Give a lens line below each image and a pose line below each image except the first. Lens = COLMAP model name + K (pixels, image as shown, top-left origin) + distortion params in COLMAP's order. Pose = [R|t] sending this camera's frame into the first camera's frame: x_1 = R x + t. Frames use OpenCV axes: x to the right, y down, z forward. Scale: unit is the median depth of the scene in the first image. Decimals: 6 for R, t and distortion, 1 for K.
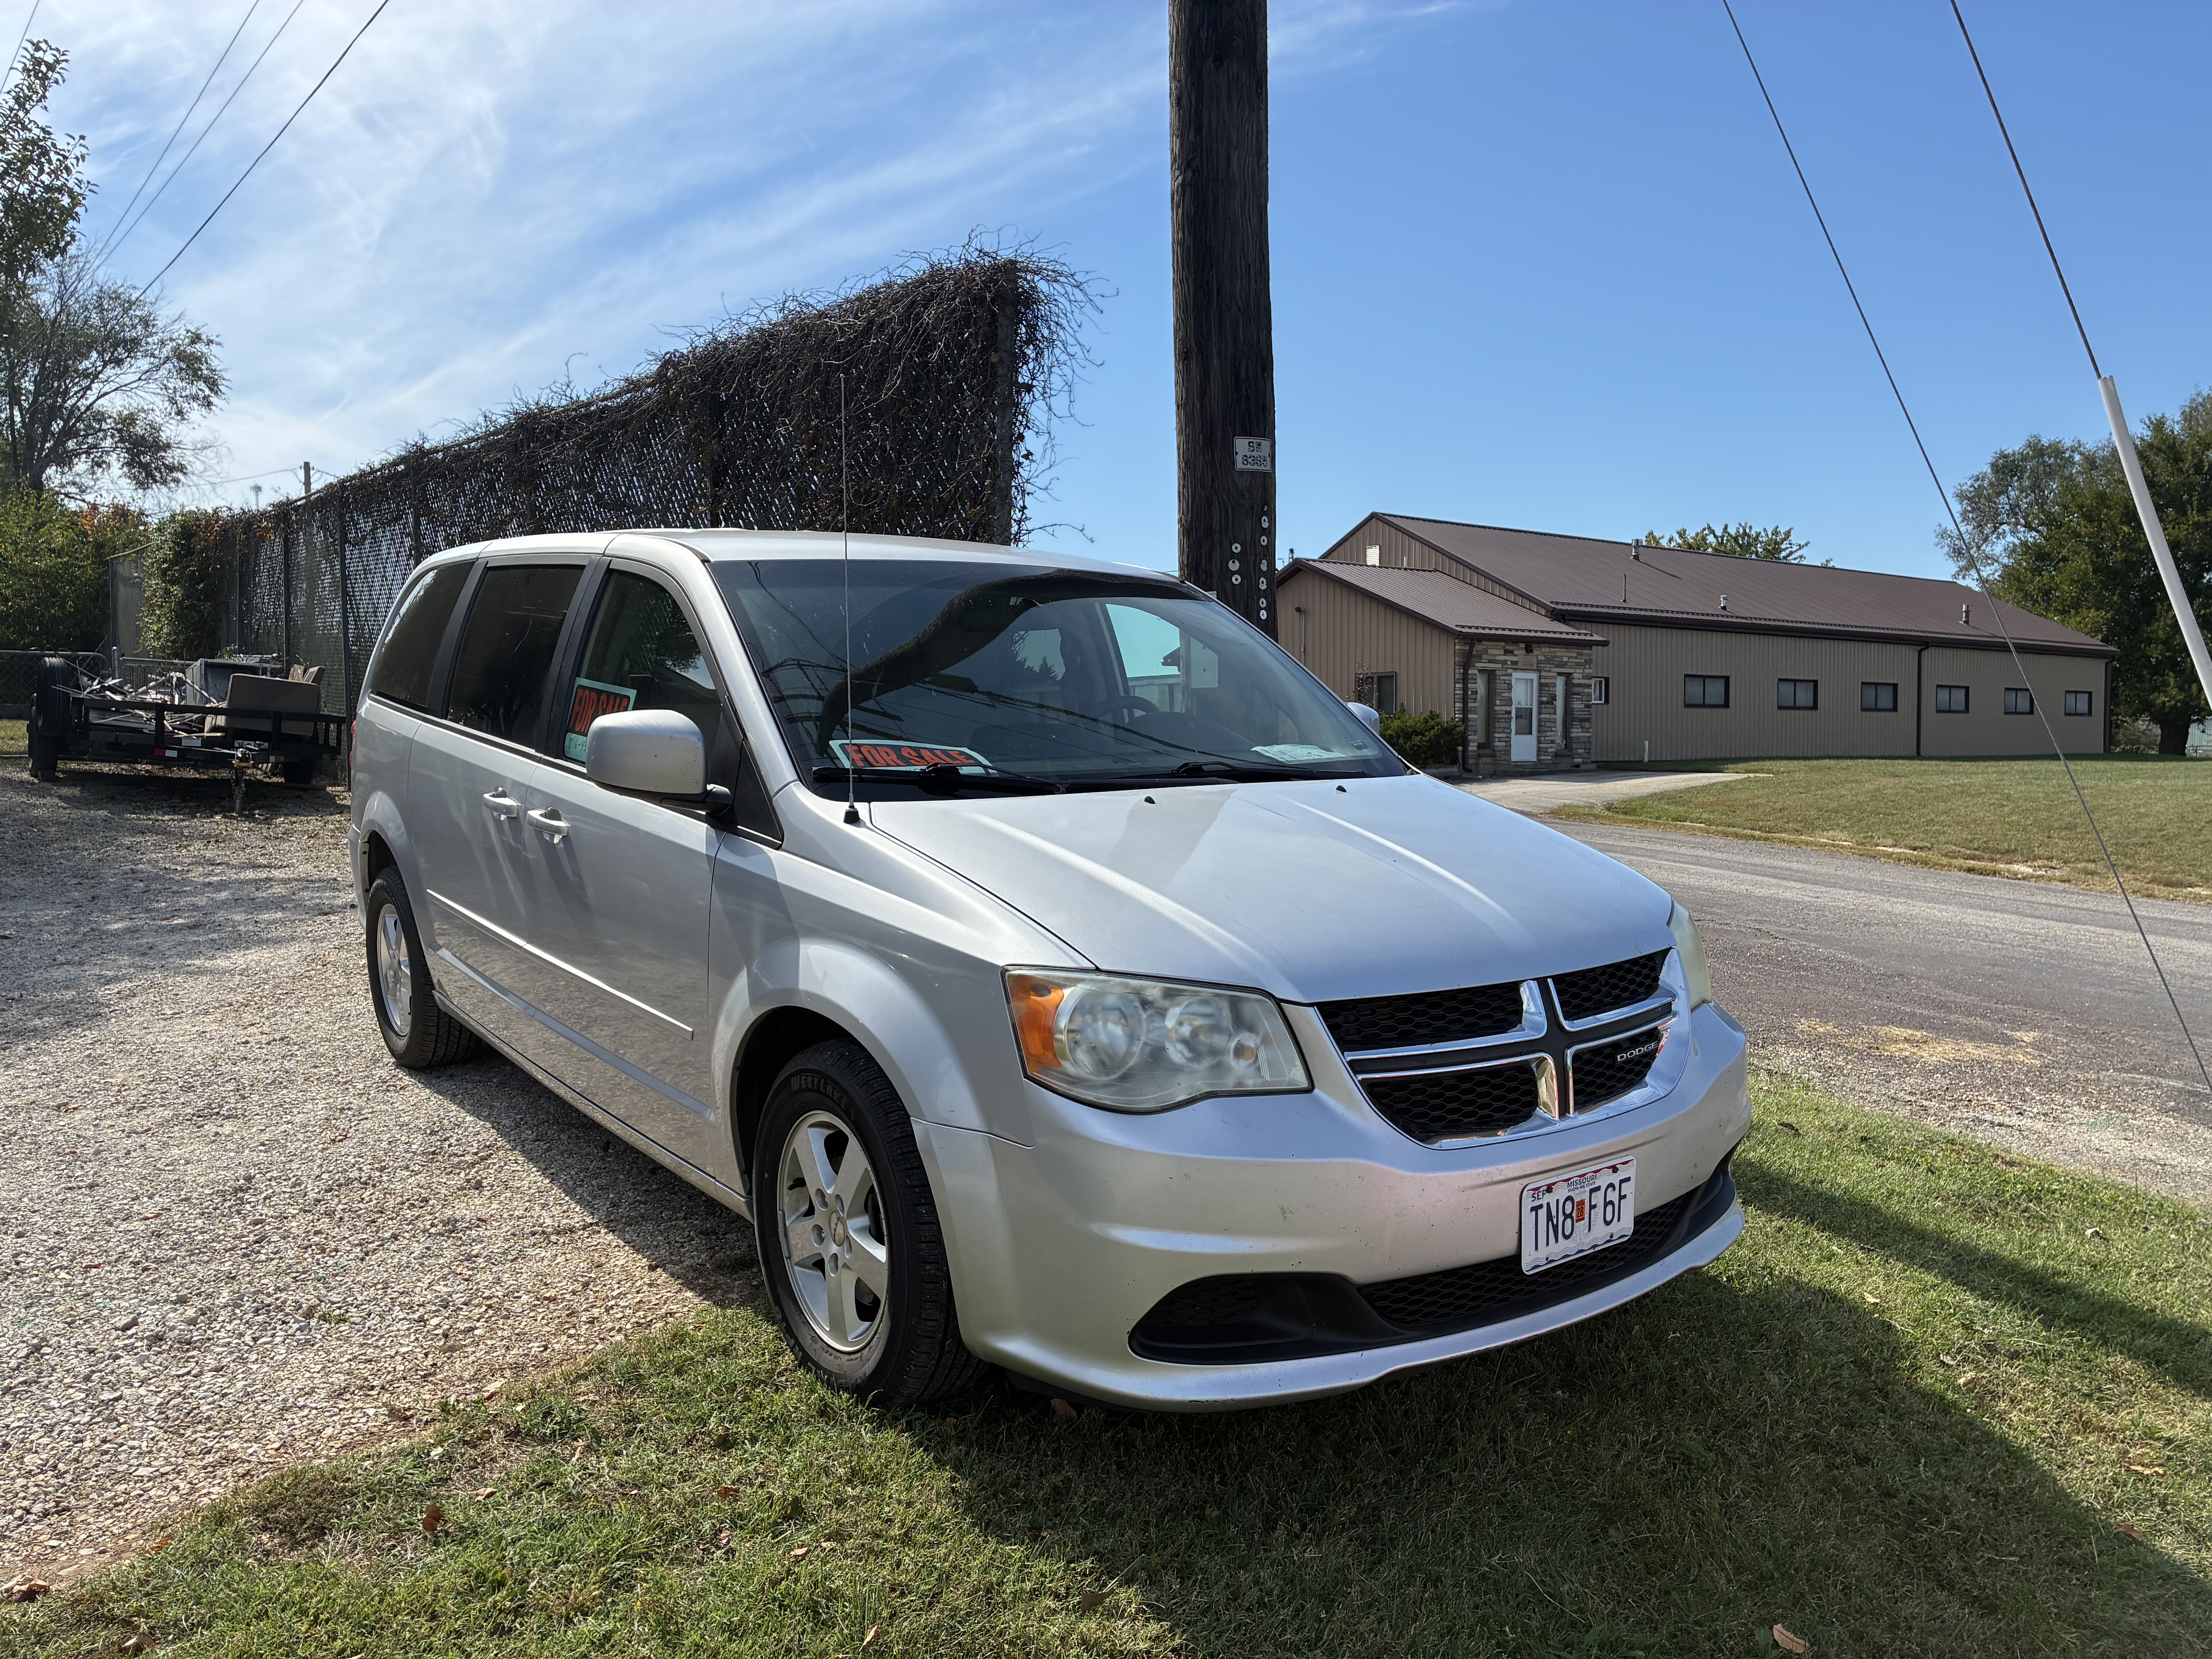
lens RADIAL K [[1692.3, 0, 1099.3], [0, 1692.3, 851.0], [0, 0, 1]] dist [0.067416, -0.109220]
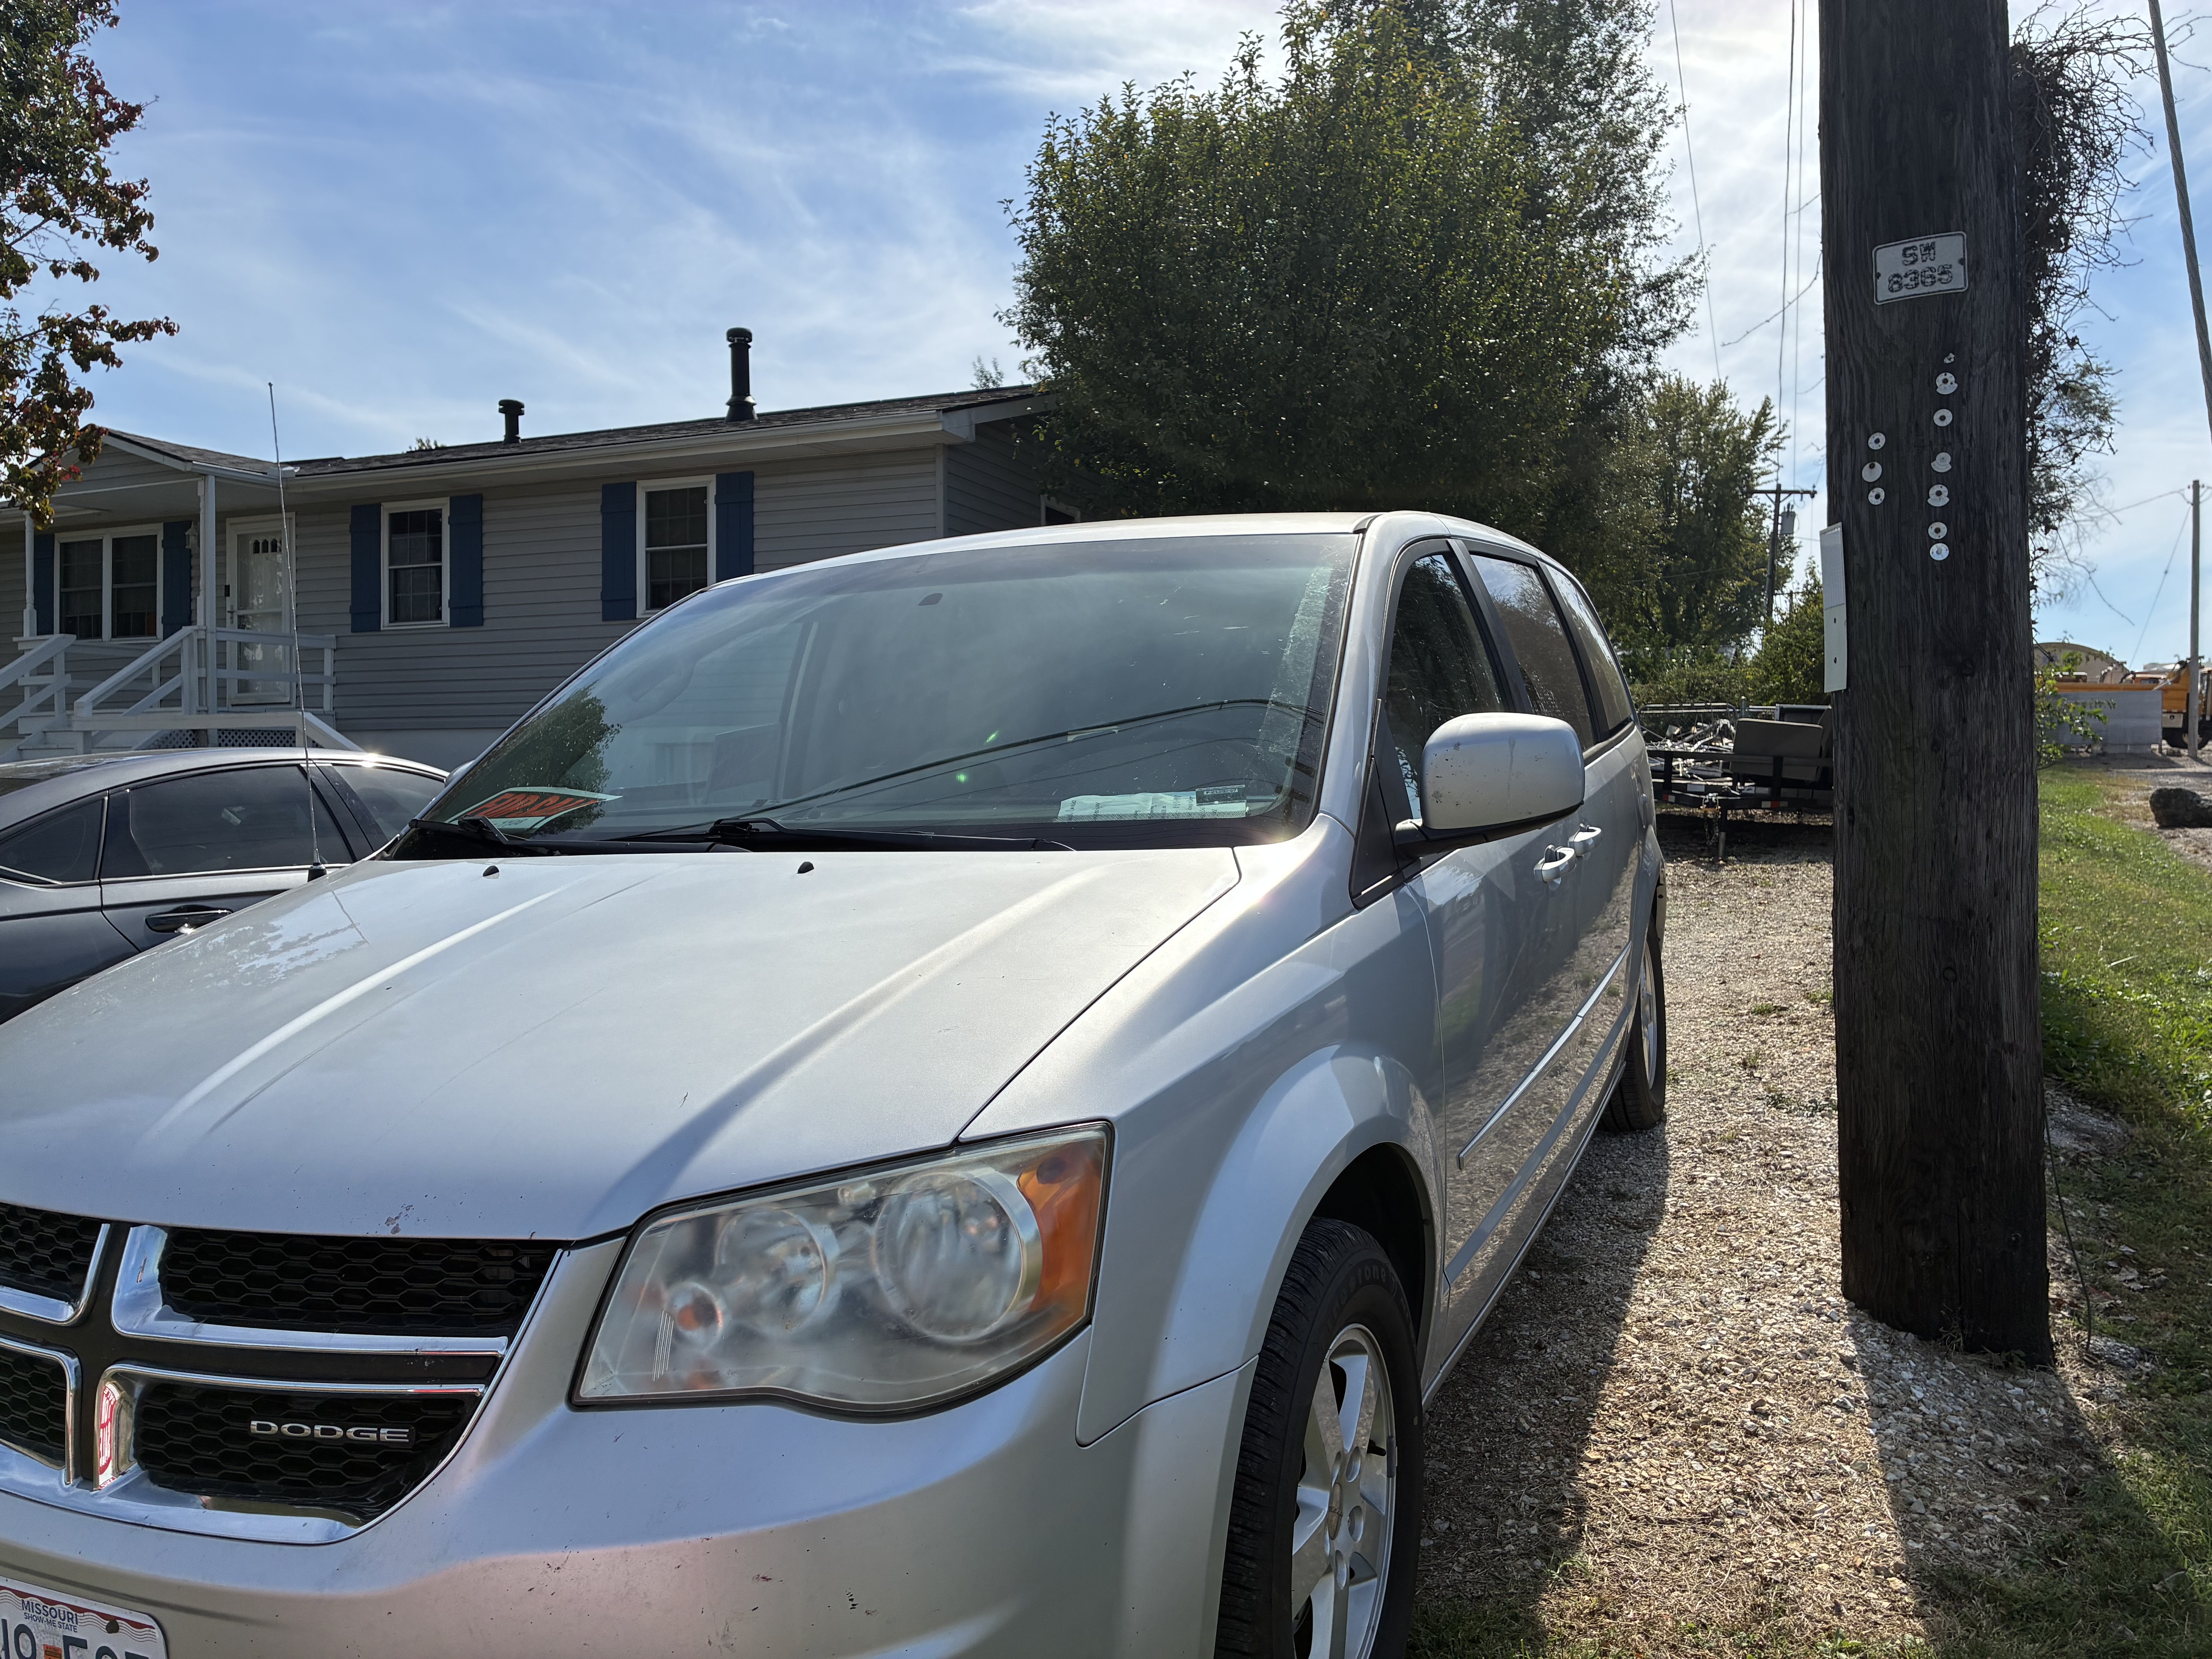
lens RADIAL K [[1694.3, 0, 1119.4], [0, 1694.3, 824.1], [0, 0, 1]] dist [0.086383, -0.115544]
pose [[0.496812, 0.016170, -0.867708, 0.455866], [-0.052709, 0.998543, -0.011570, -0.031810], [0.866256, 0.051484, 0.496940, 0.507415]]
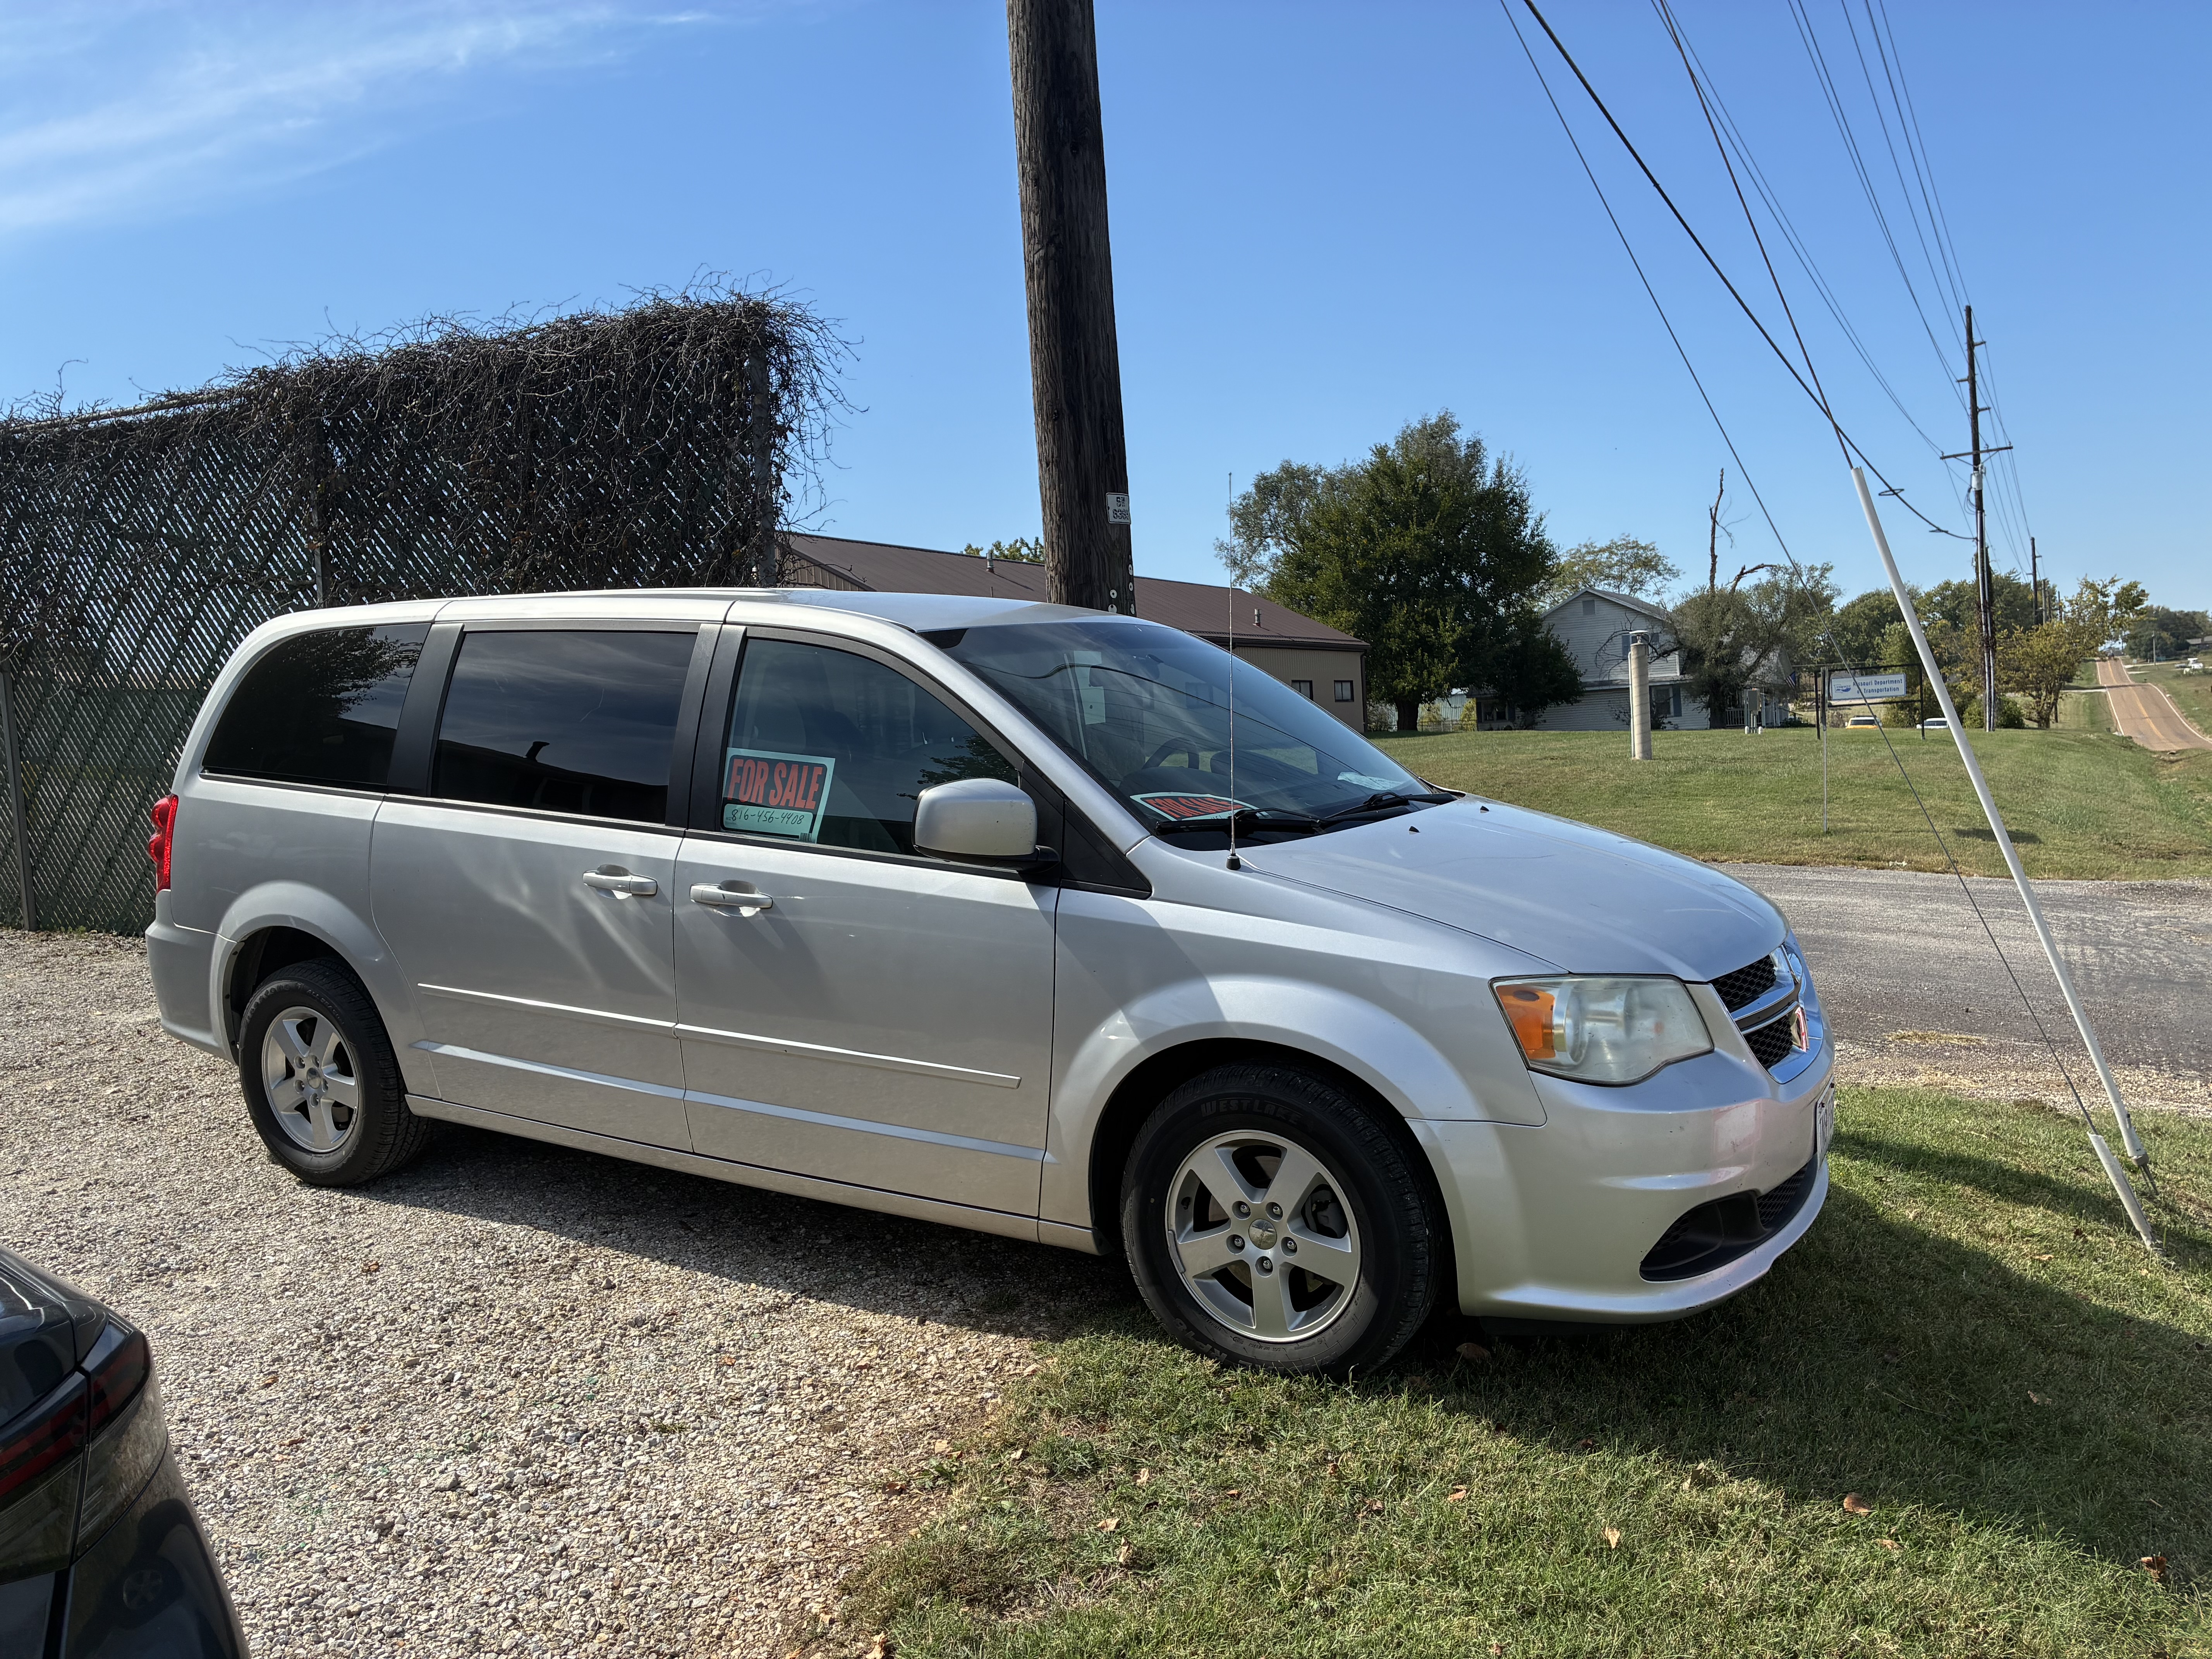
lens RADIAL K [[1694.3, 0, 1119.4], [0, 1694.3, 824.1], [0, 0, 1]] dist [0.086383, -0.115544]
pose [[0.915119, -0.069734, 0.397107, -0.361188], [0.077991, 0.996943, -0.004660, -0.025715], [-0.395569, 0.035235, 0.917760, 0.002917]]
